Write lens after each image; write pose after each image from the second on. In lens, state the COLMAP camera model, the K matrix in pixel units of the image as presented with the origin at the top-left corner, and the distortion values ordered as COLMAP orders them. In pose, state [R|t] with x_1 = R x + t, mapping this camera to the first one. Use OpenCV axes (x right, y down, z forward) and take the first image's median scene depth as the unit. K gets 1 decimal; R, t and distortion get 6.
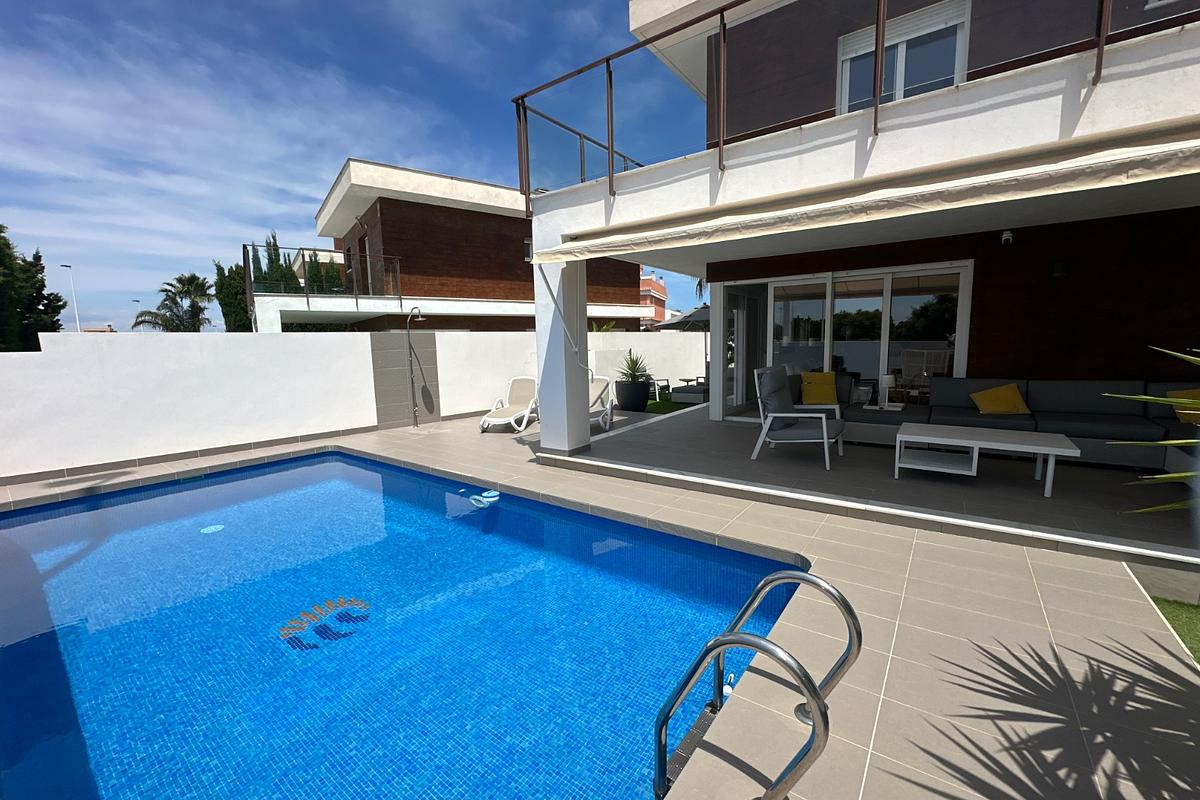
lens RADIAL K [[485.7, 0, 600.0], [0, 485.7, 400.0], [0, 0, 1]] dist [-0.001762, -0.000112]
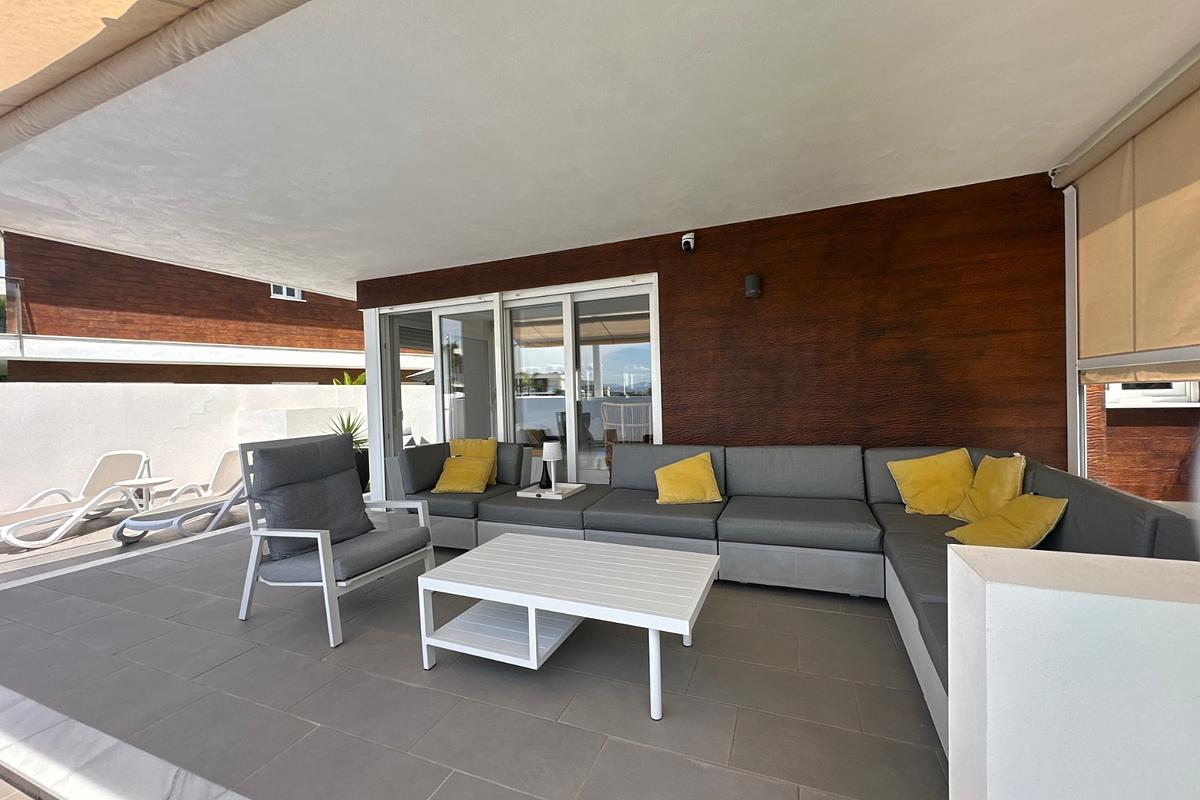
lens RADIAL K [[485.7, 0, 600.0], [0, 485.7, 400.0], [0, 0, 1]] dist [-0.001762, -0.000112]
pose [[0.974482, -0.012492, 0.224117, 0.211072], [0.037480, 0.993489, -0.107589, -0.014576], [-0.221314, 0.113244, 0.968605, 0.144189]]
